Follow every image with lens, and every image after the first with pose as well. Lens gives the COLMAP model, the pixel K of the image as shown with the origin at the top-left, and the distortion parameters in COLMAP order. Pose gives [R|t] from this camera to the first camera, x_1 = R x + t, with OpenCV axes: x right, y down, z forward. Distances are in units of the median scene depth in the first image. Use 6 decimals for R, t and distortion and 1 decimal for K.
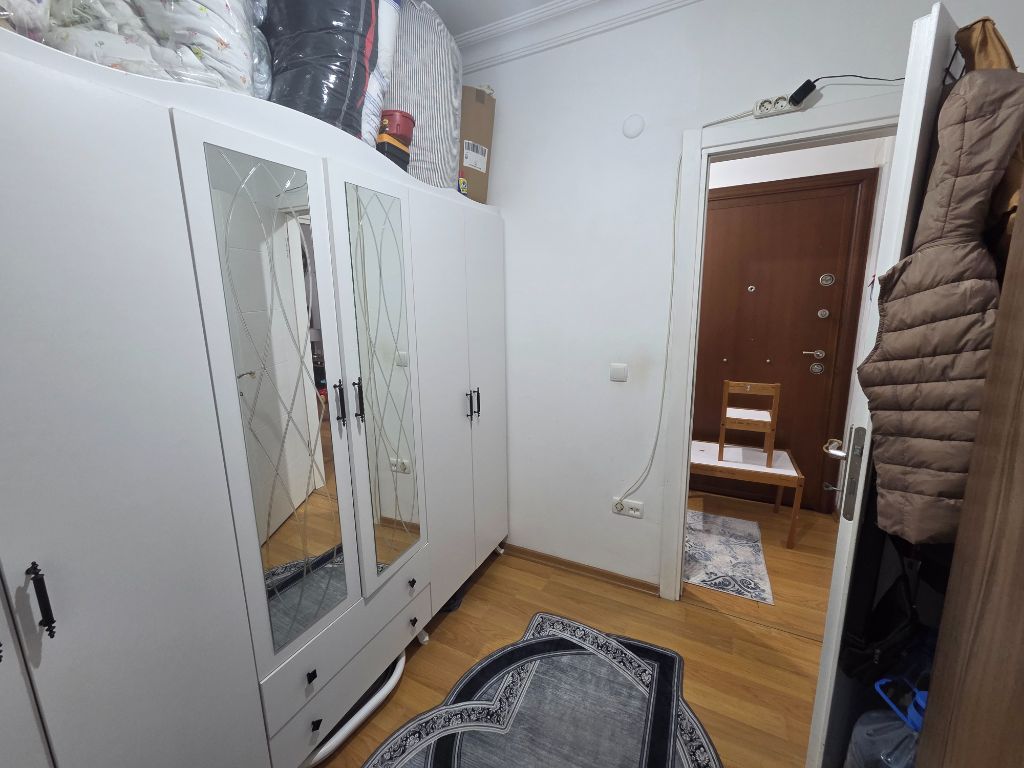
lens RADIAL K [[417.8, 0, 510.4], [0, 417.8, 381.0], [0, 0, 1]] dist [0.000182, -0.000067]
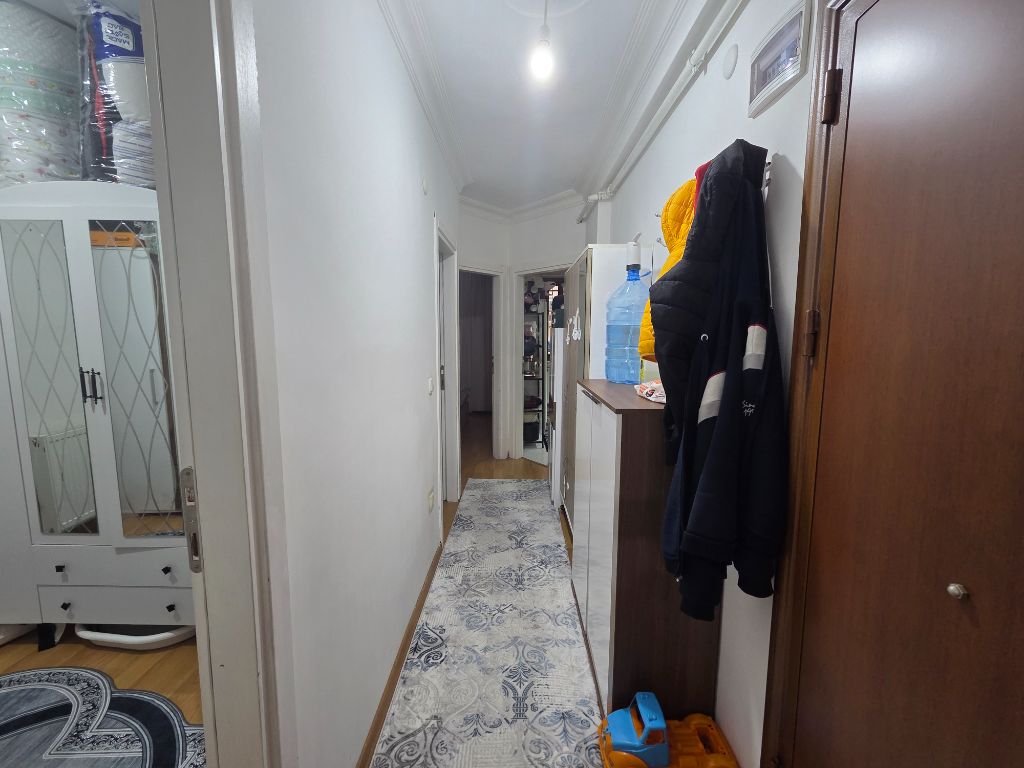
lens RADIAL K [[417.8, 0, 510.4], [0, 417.8, 381.0], [0, 0, 1]] dist [0.000182, -0.000067]
pose [[0.434554, 0.118774, -0.892780, 1.164063], [-0.183294, 0.982184, 0.041451, -0.225677], [0.881797, 0.145629, 0.448582, 1.347018]]
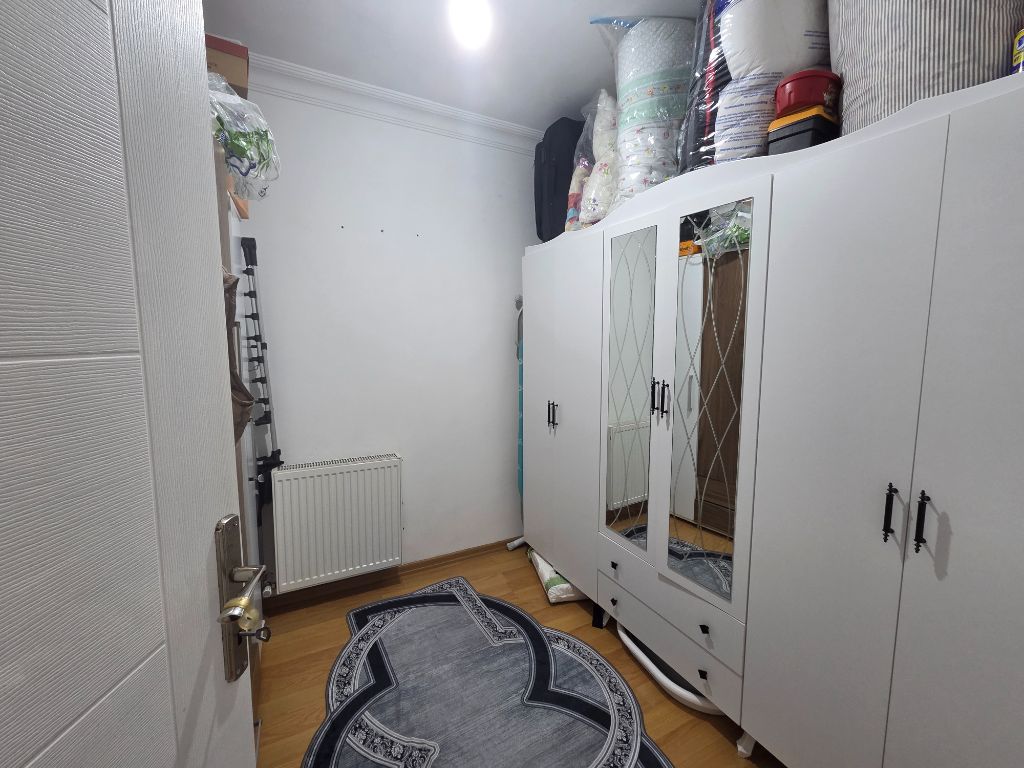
lens RADIAL K [[417.8, 0, 510.4], [0, 417.8, 381.0], [0, 0, 1]] dist [0.000182, -0.000067]
pose [[-0.577341, 0.103044, -0.809975, 0.739517], [-0.146828, 0.962731, 0.227135, -0.184934], [0.803193, 0.250061, -0.540695, 1.114690]]
